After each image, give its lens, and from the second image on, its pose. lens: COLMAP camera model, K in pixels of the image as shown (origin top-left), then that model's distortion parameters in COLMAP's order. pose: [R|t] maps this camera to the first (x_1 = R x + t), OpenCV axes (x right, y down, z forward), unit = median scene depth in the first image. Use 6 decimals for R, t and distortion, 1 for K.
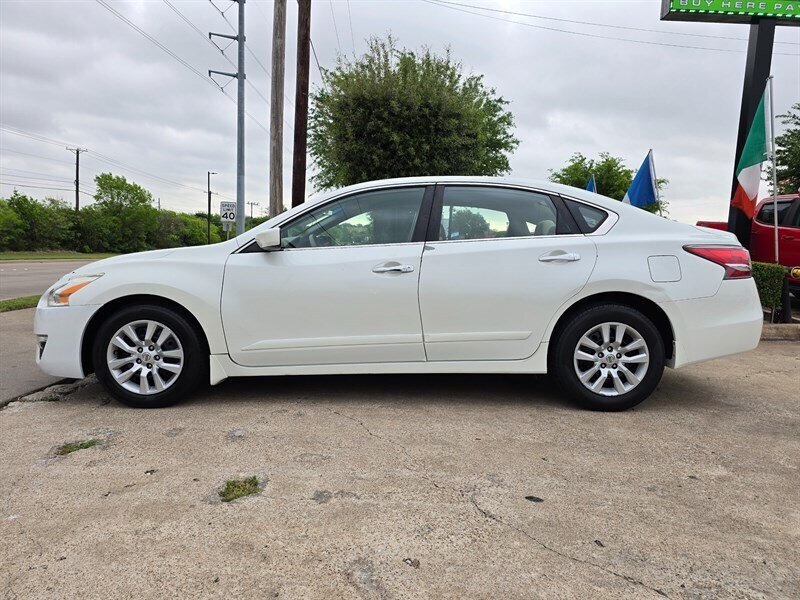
lens RADIAL K [[535.3, 0, 402.5], [0, 535.3, 301.1], [0, 0, 1]] dist [0.057978, -0.051845]
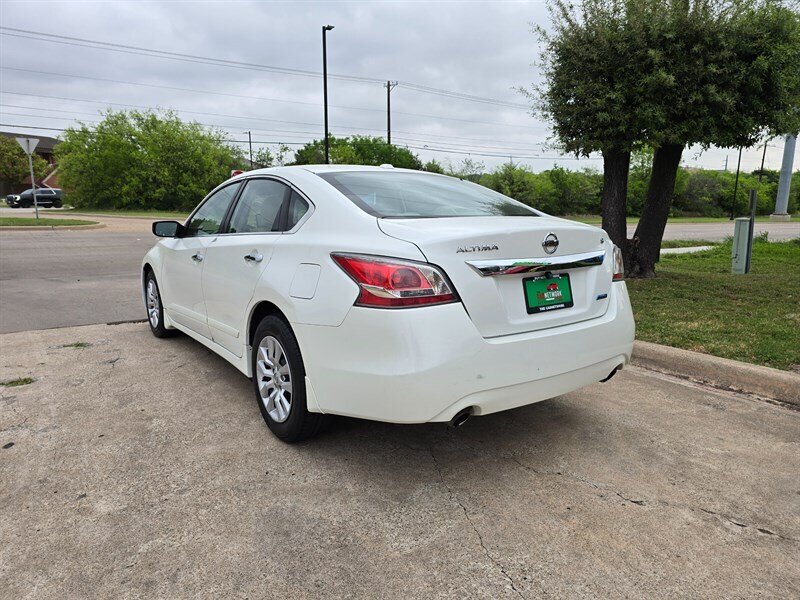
lens RADIAL K [[538.5, 0, 402.1], [0, 538.5, 299.8], [0, 0, 1]] dist [0.053491, -0.052613]
pose [[0.580682, 0.129353, -0.803789, 0.507735], [-0.076400, 0.991598, 0.104383, -0.052887], [0.810538, 0.000796, 0.585686, 0.283136]]
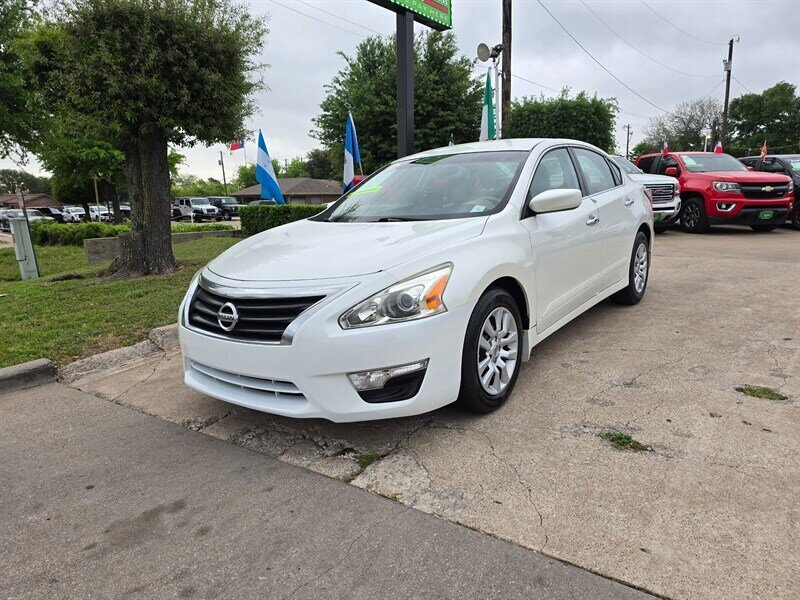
lens RADIAL K [[535.3, 0, 402.5], [0, 535.3, 301.1], [0, 0, 1]] dist [0.057978, -0.051845]
pose [[0.602974, -0.202199, 0.771711, -0.513531], [0.136272, 0.979235, 0.150098, -0.051313], [-0.786036, 0.014657, 0.618007, 0.252768]]
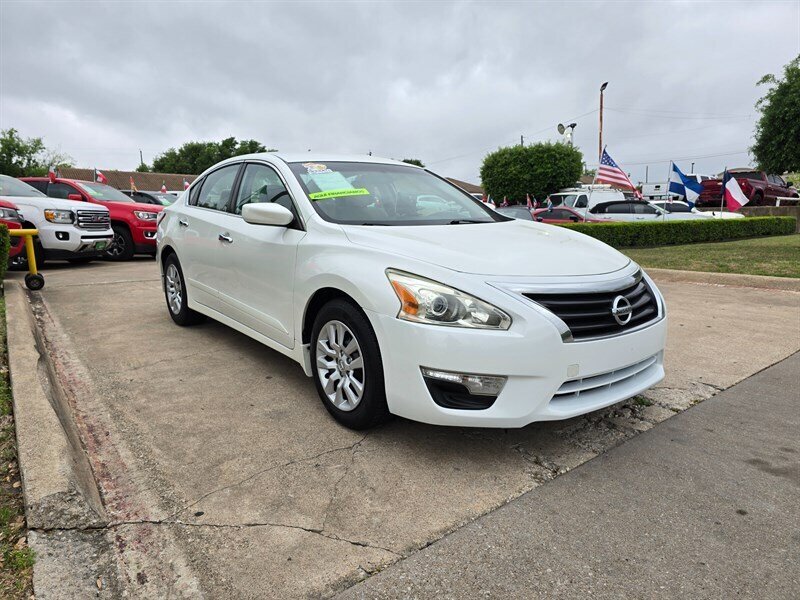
lens RADIAL K [[535.3, 0, 402.5], [0, 535.3, 301.1], [0, 0, 1]] dist [0.057978, -0.051845]
pose [[-0.606872, -0.147889, 0.780919, -0.495028], [0.073425, 0.967903, 0.240360, -0.098078], [-0.791401, 0.203206, -0.576535, 0.823023]]
